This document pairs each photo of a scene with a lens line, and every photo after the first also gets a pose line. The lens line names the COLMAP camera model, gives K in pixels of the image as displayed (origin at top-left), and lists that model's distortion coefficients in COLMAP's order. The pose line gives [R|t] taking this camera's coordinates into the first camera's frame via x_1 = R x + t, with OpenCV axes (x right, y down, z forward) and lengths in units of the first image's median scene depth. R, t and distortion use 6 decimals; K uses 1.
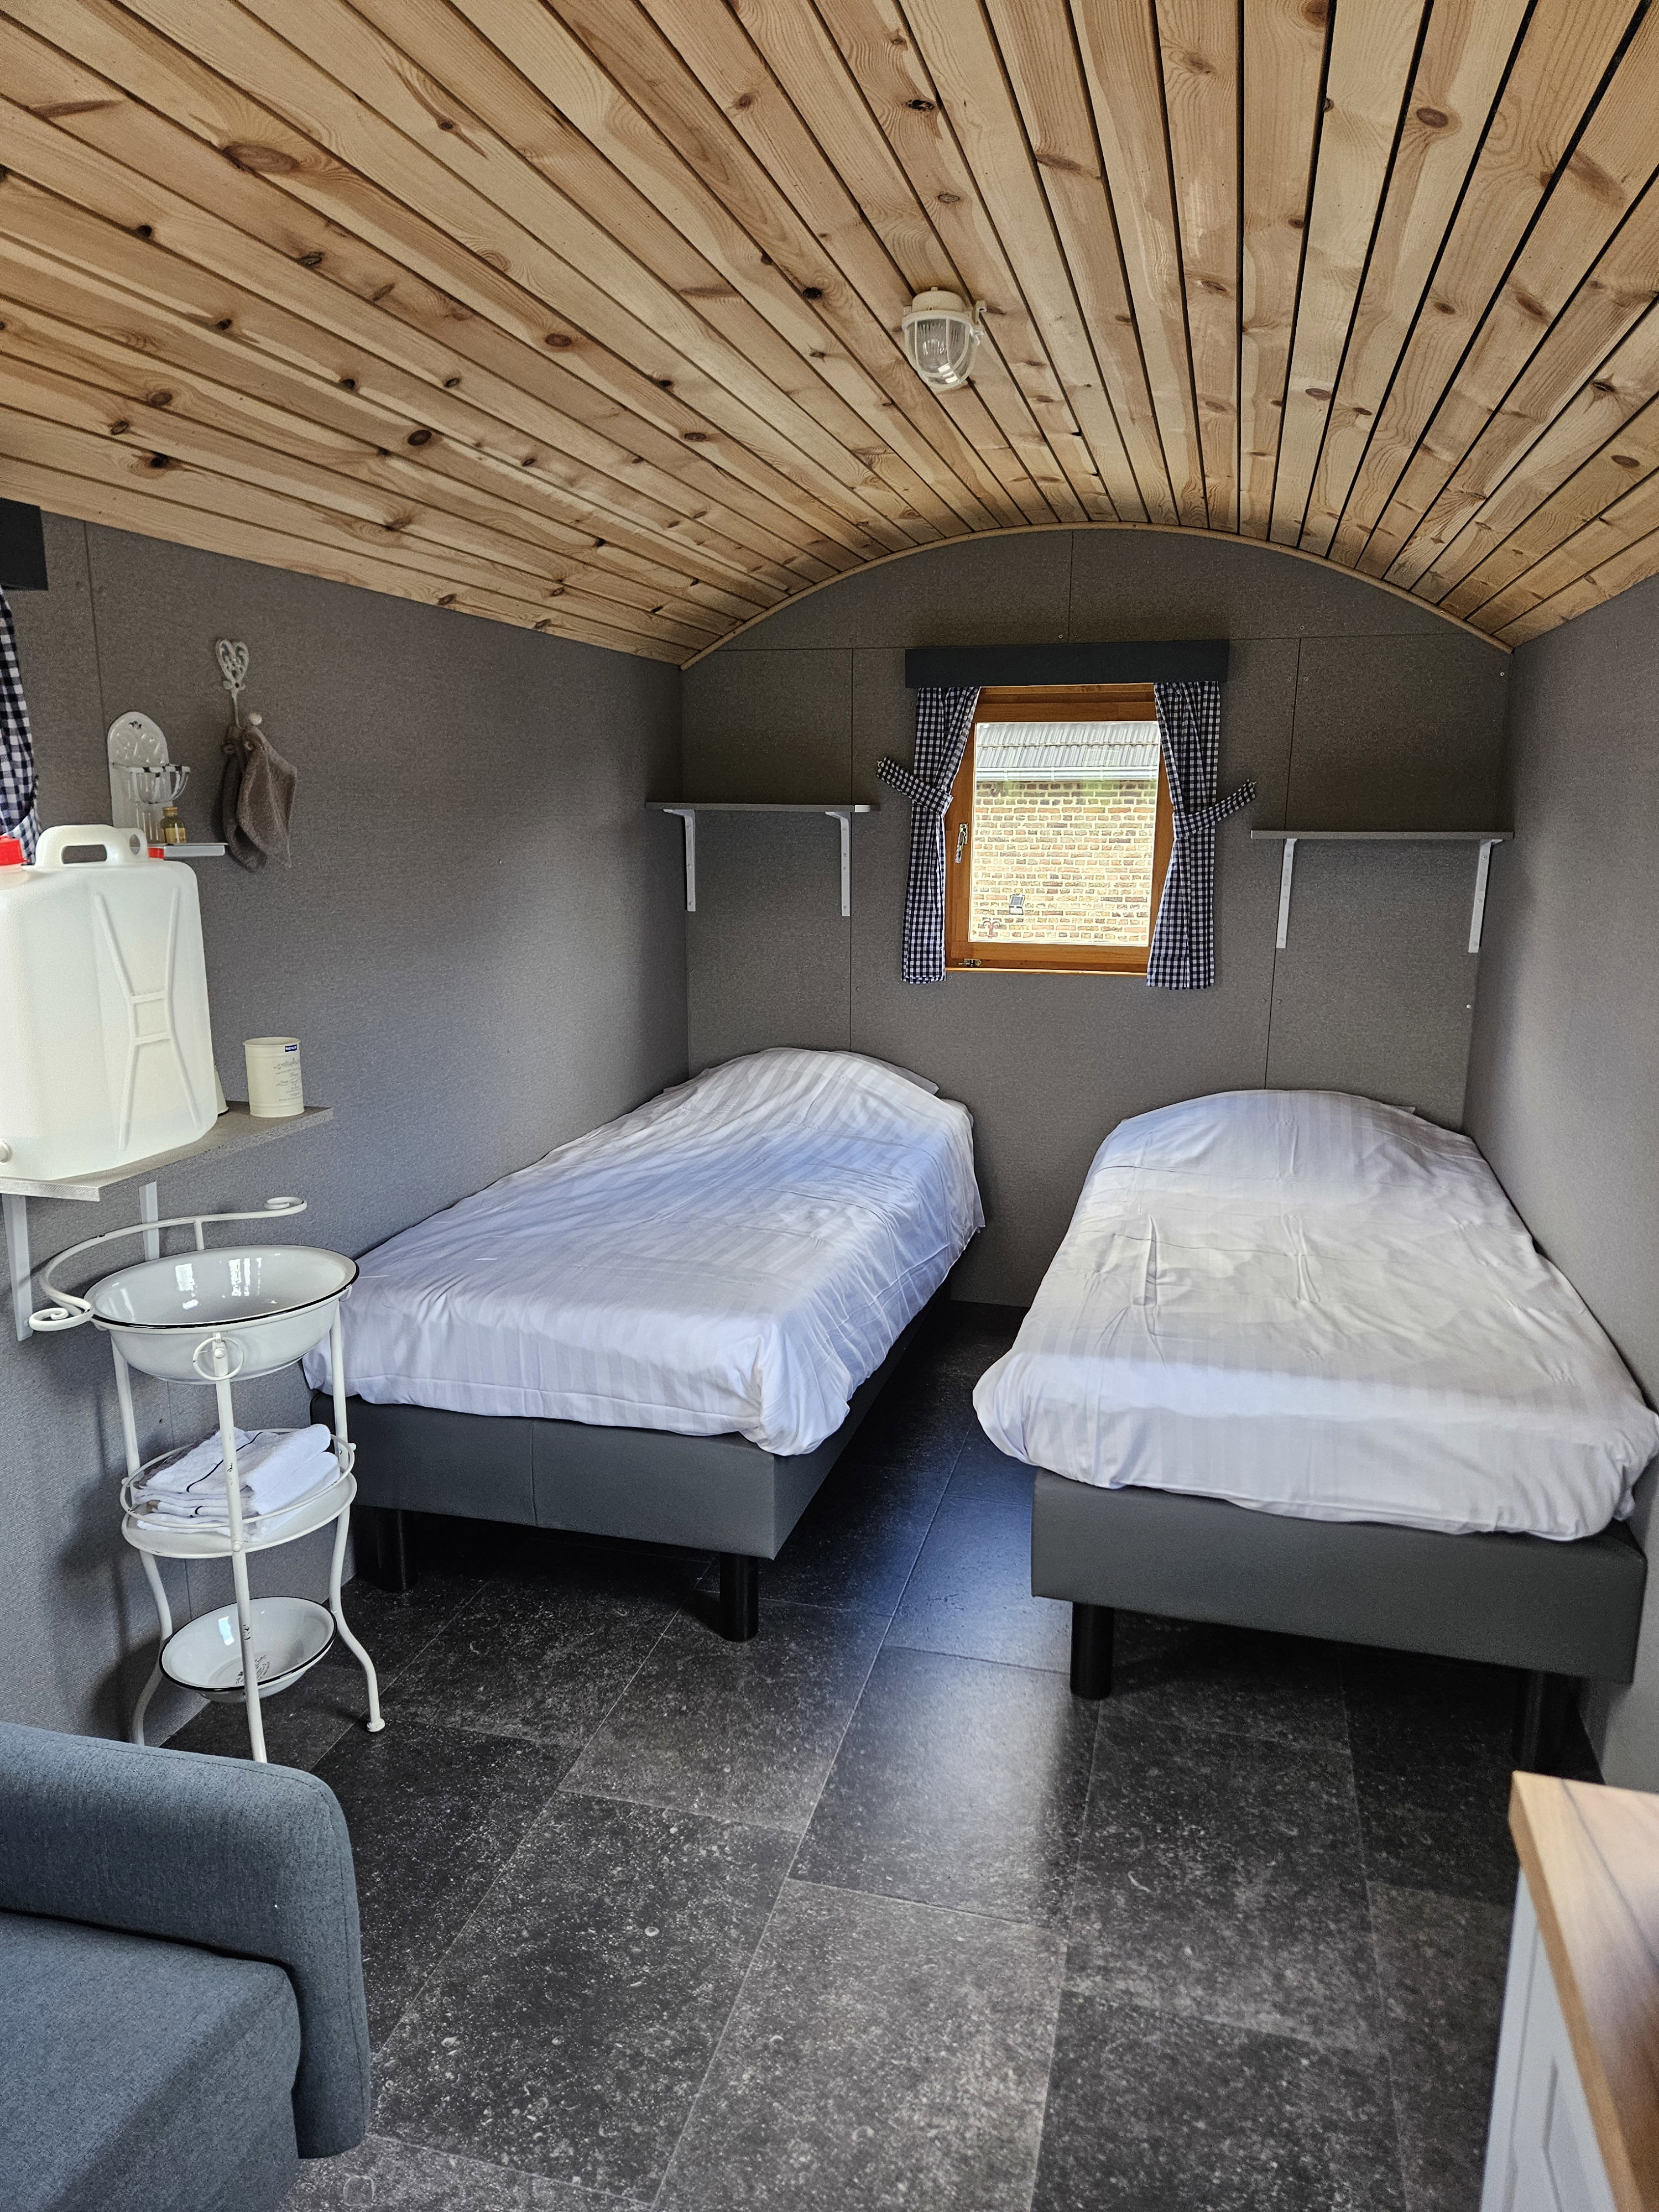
lens RADIAL K [[1474.8, 0, 827.5], [0, 1474.8, 1122.0], [0, 0, 1]] dist [0.082692, -0.065298]
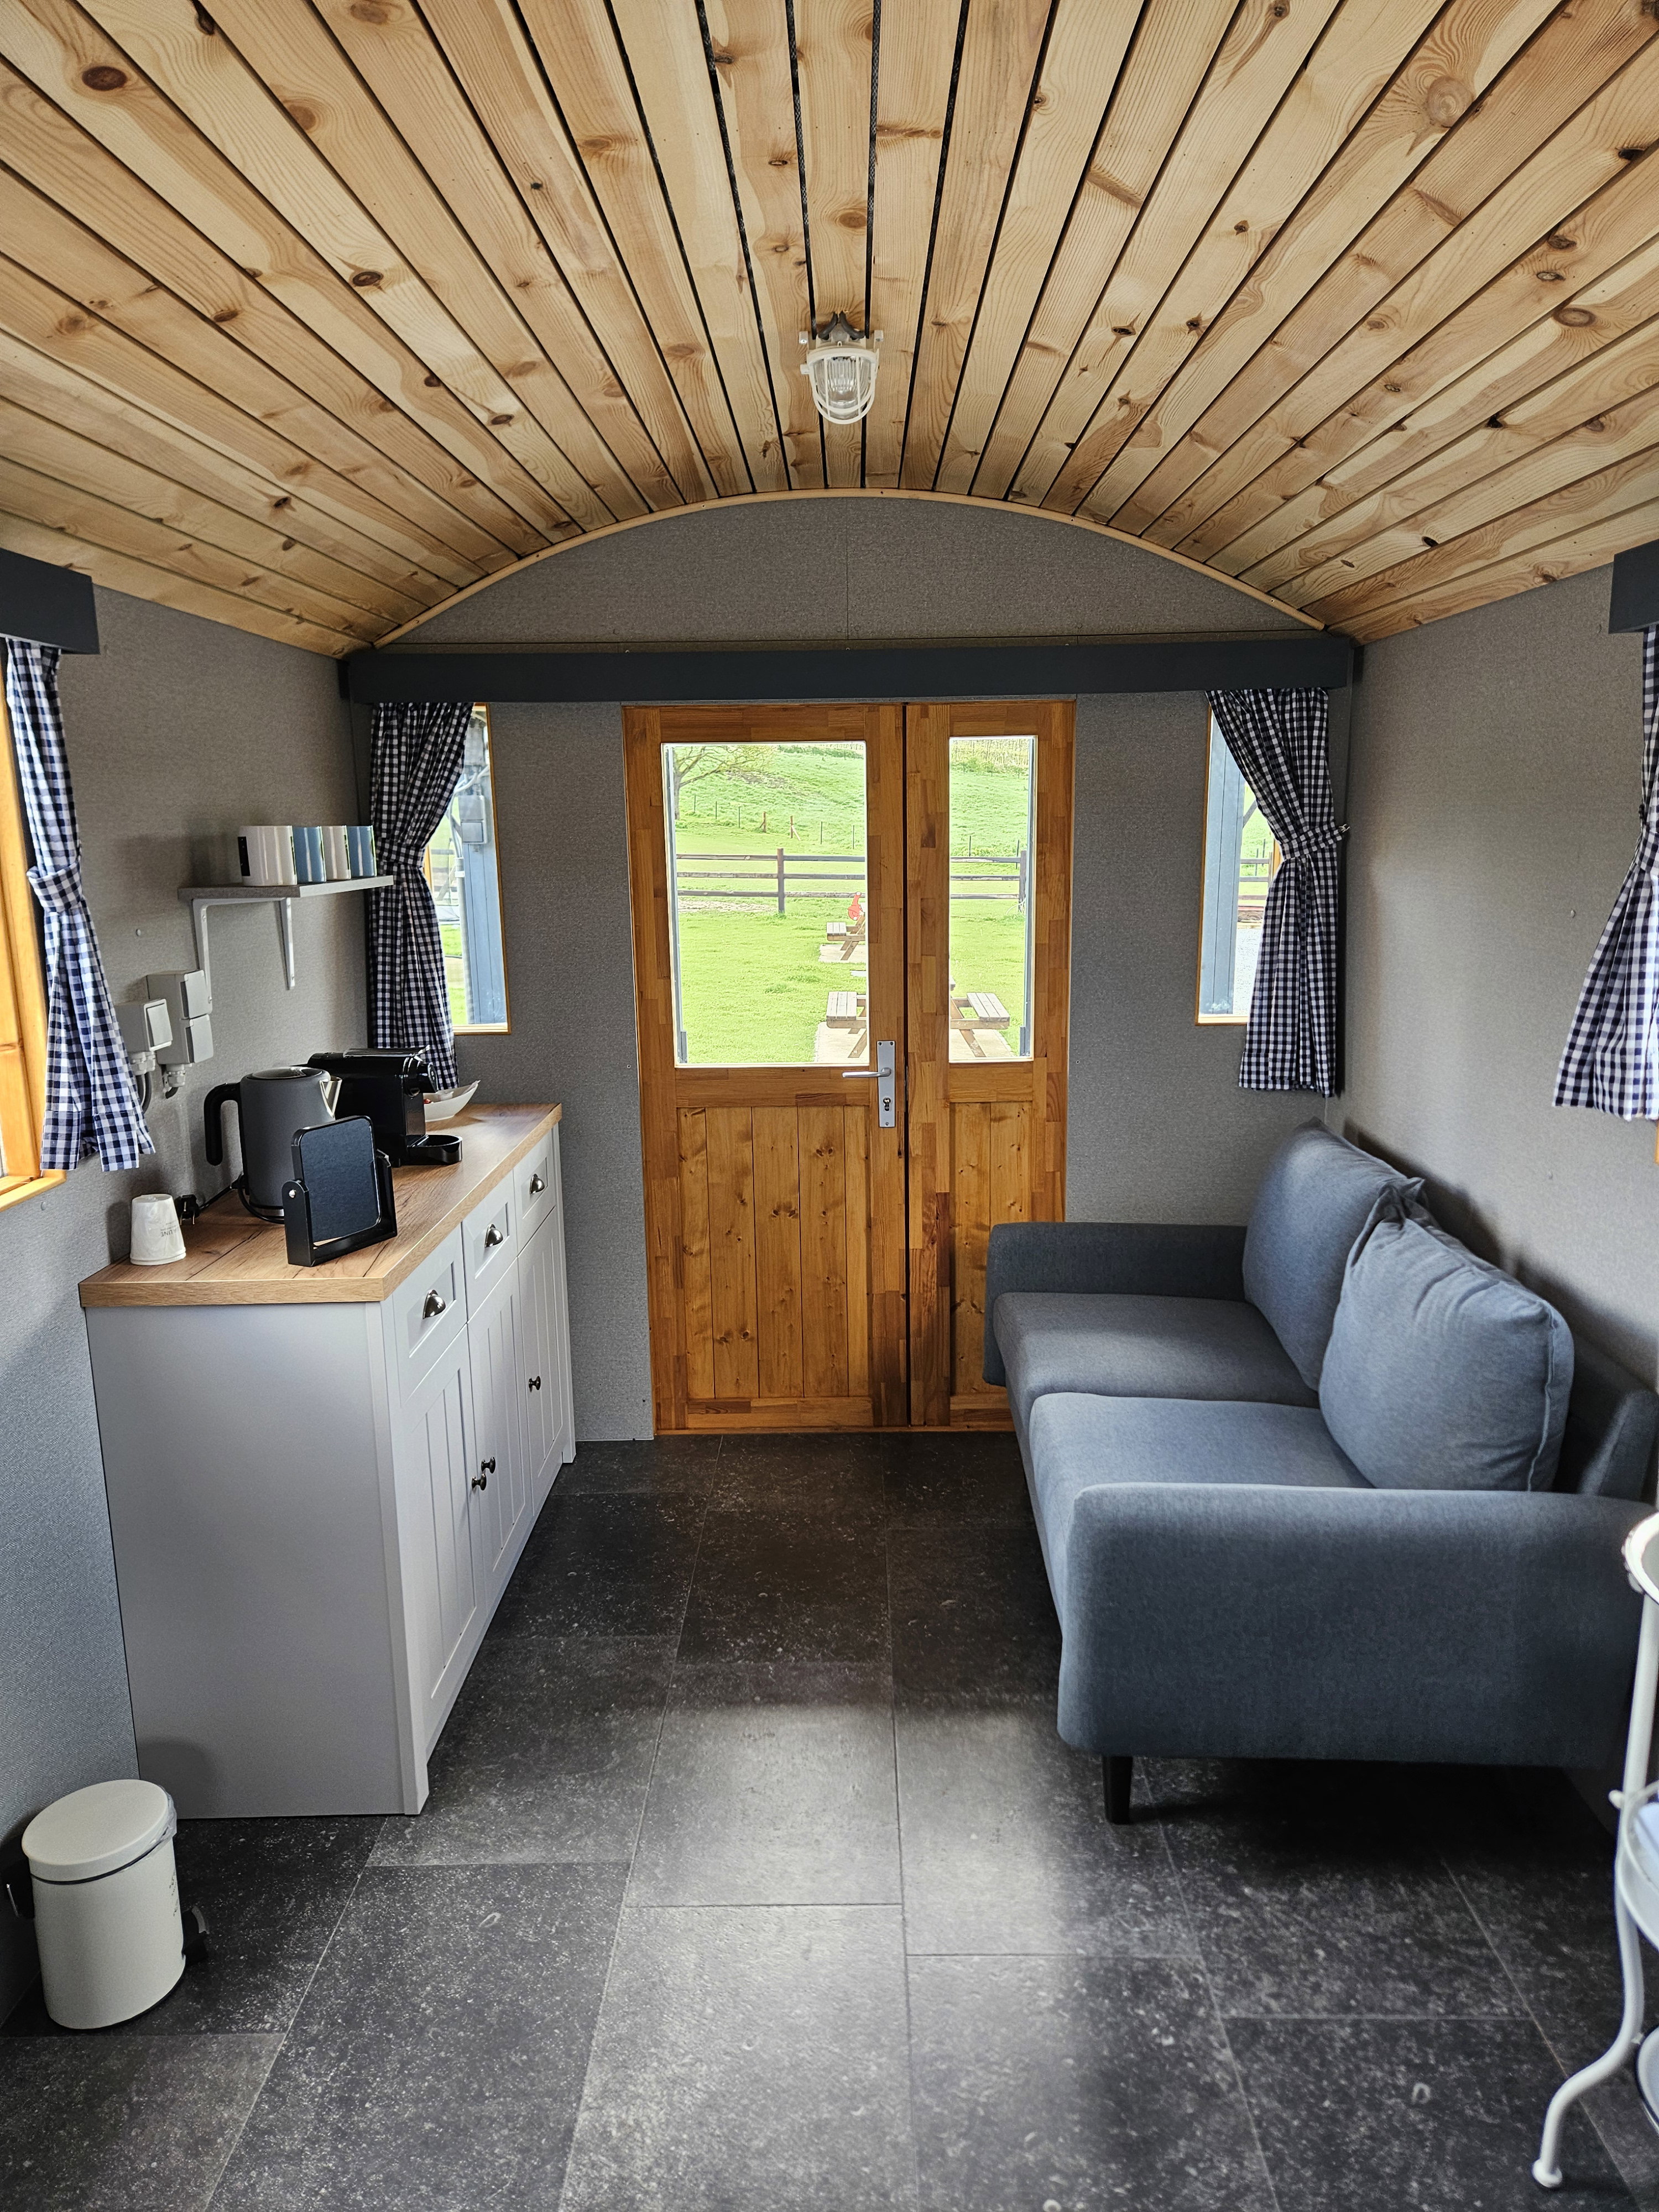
lens RADIAL K [[1503.3, 0, 829.5], [0, 1503.3, 1106.0], [0, 0, 1]] dist [0.072723, -0.000059]
pose [[-0.968849, 0.057204, -0.240955, 0.123265], [-0.042554, 0.920033, 0.389524, -0.244333], [0.243969, 0.387644, -0.888938, 1.079327]]
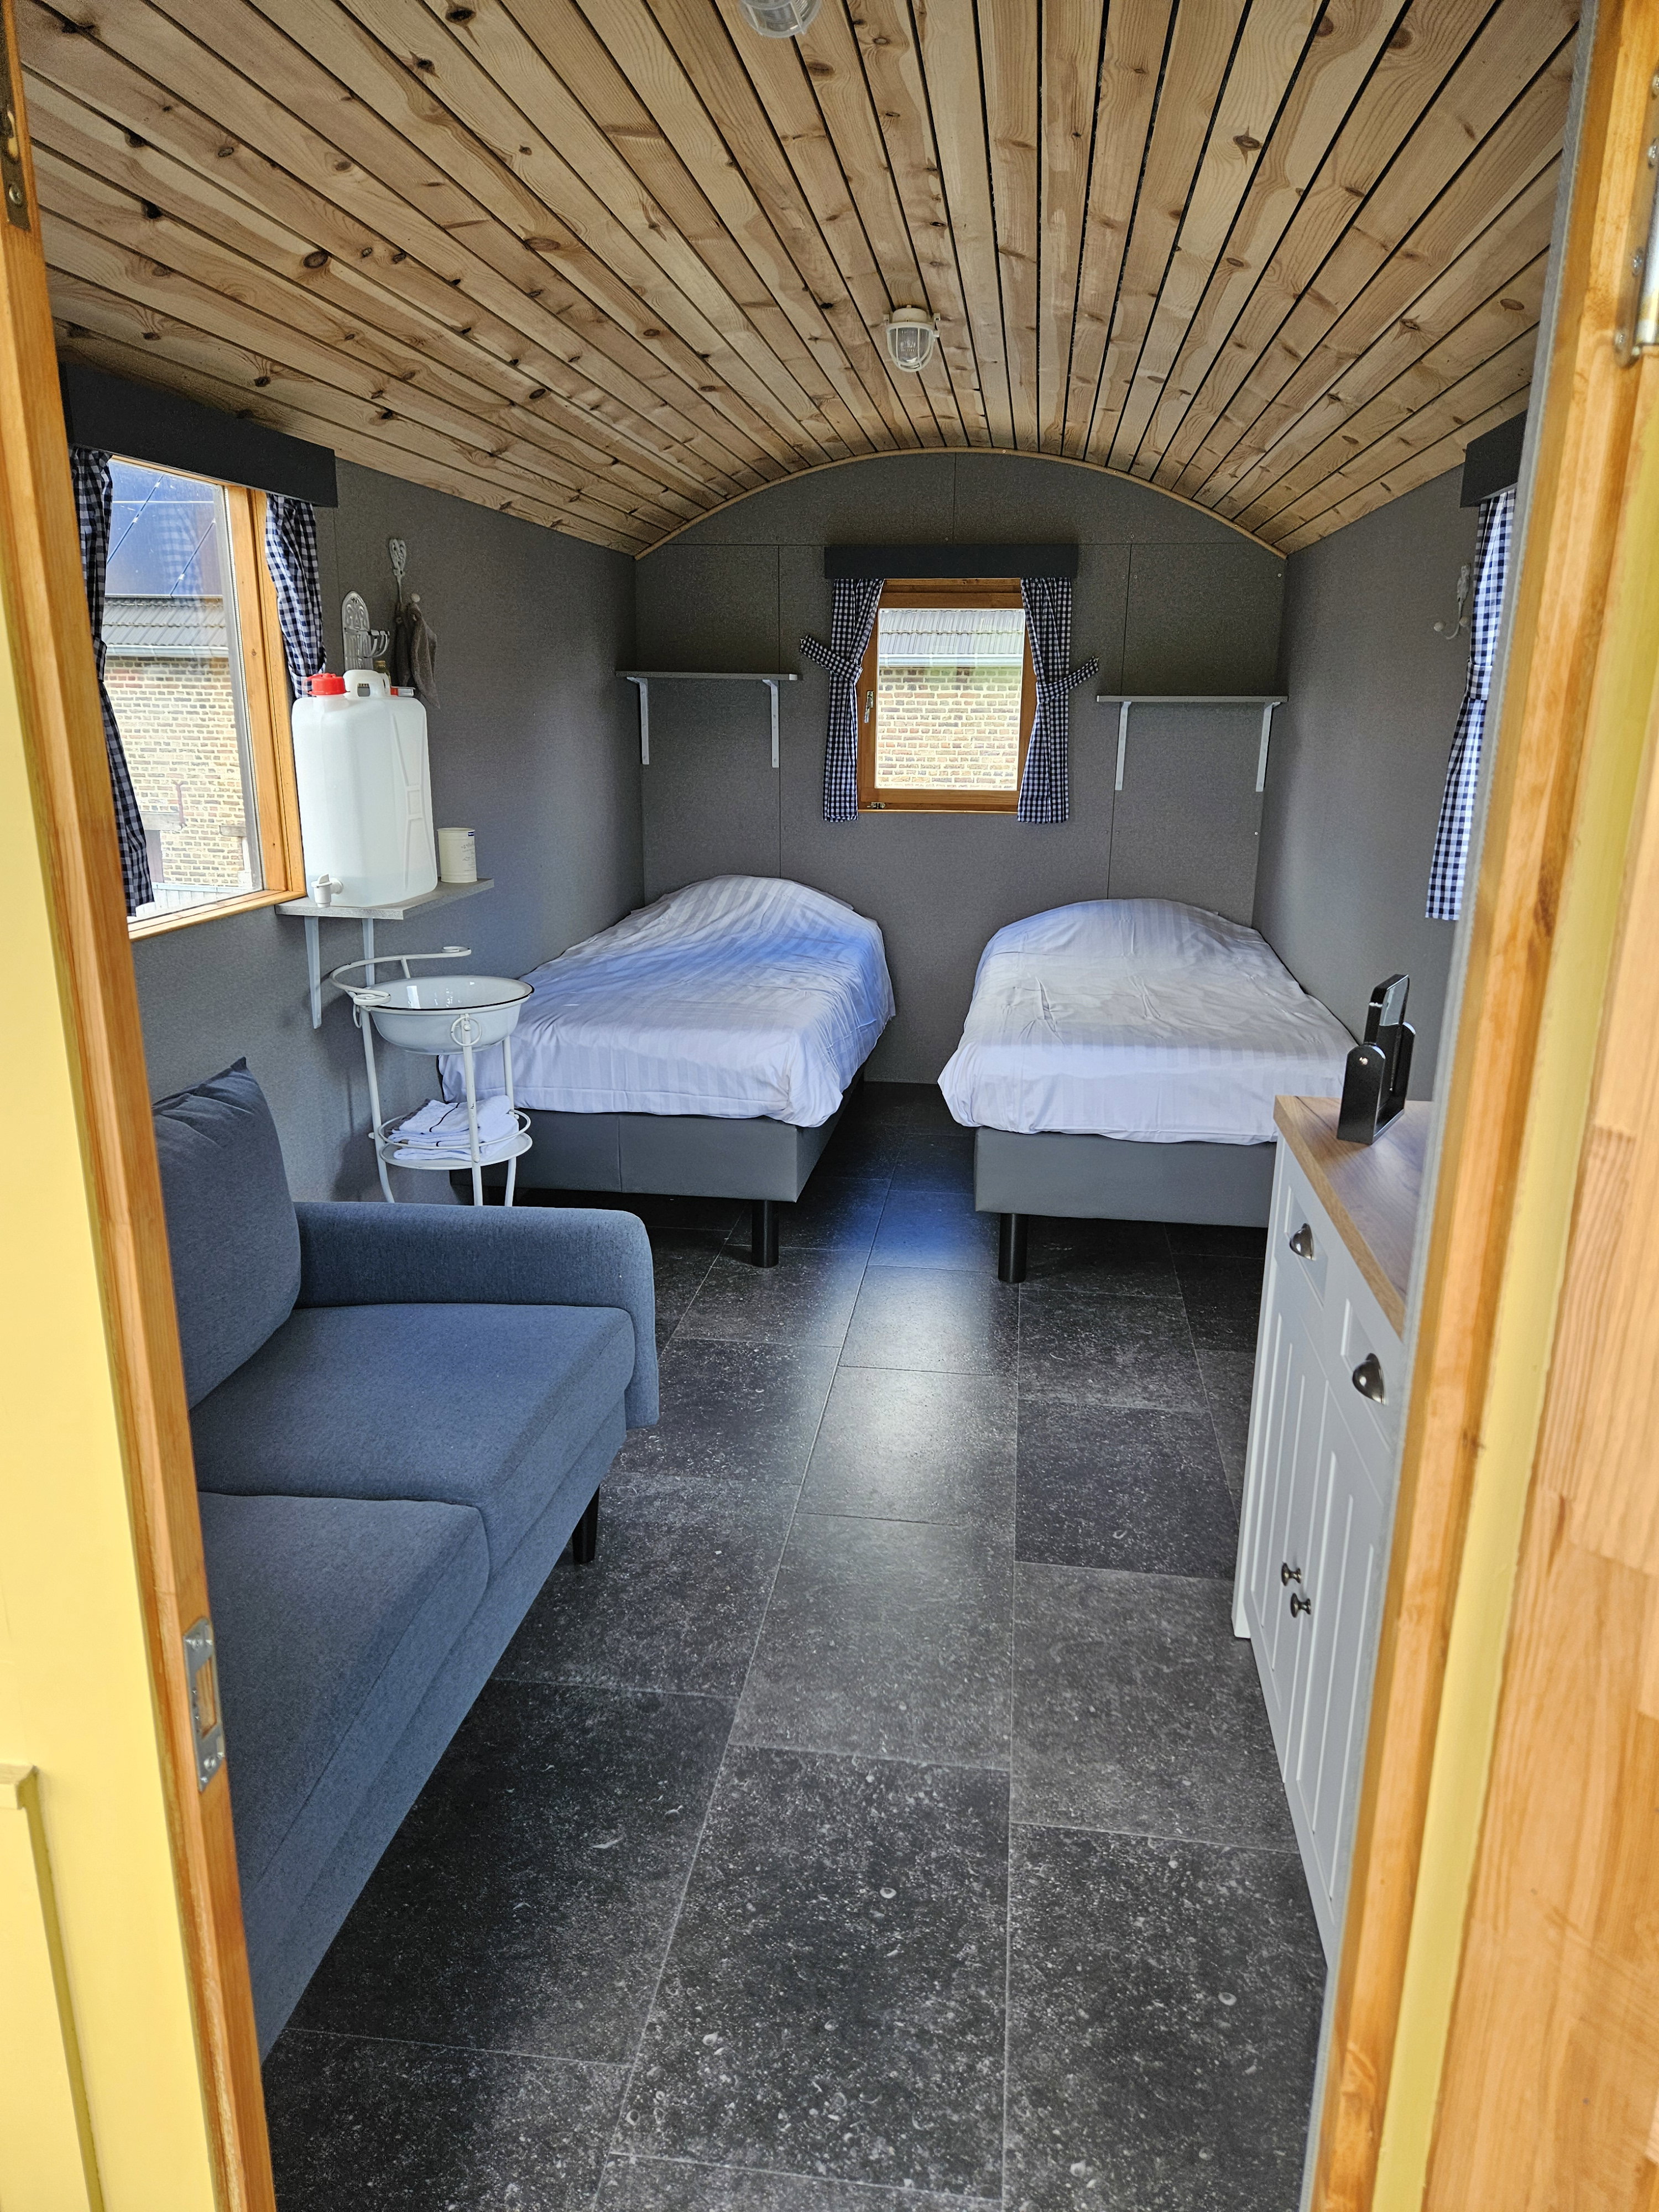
lens RADIAL K [[1503.3, 0, 829.5], [0, 1503.3, 1106.0], [0, 0, 1]] dist [0.072723, -0.000059]
pose [[0.991396, -0.030118, 0.127385, -0.170676], [0.023164, 0.998177, 0.055726, 0.111166], [-0.128831, -0.052296, 0.990287, -0.402676]]
